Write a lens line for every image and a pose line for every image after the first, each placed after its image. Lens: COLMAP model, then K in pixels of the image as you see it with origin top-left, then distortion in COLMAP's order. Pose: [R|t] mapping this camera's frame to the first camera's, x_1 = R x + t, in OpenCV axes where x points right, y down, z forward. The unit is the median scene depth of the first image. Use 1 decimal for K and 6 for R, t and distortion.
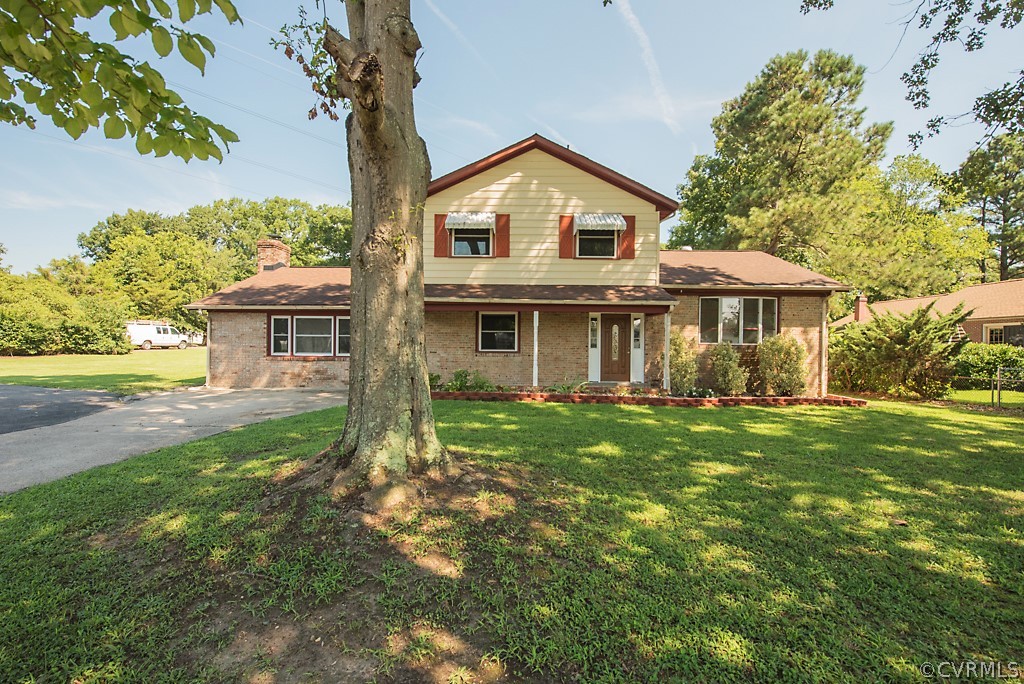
lens RADIAL K [[433.8, 0, 511.1], [0, 433.8, 345.9], [0, 0, 1]] dist [-0.016864, -0.000200]
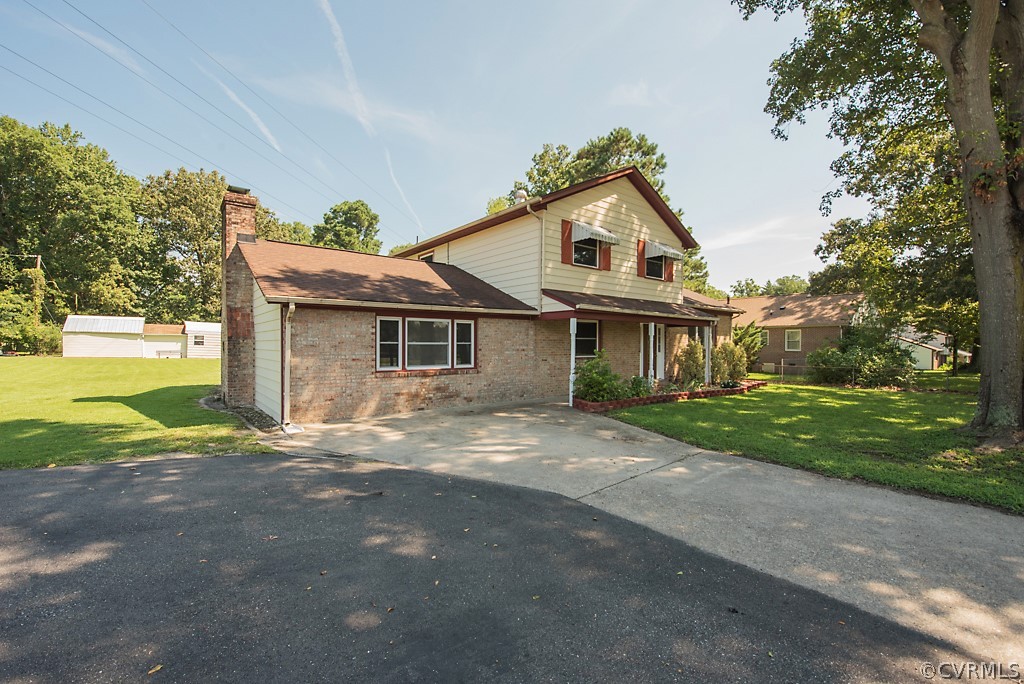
lens RADIAL K [[433.8, 0, 511.3], [0, 433.8, 345.1], [0, 0, 1]] dist [-0.016864, -0.000200]
pose [[0.777785, -0.007605, 0.628485, -0.878211], [0.006174, 0.999971, 0.004459, -0.024530], [-0.628500, 0.000413, 0.777809, 0.308638]]
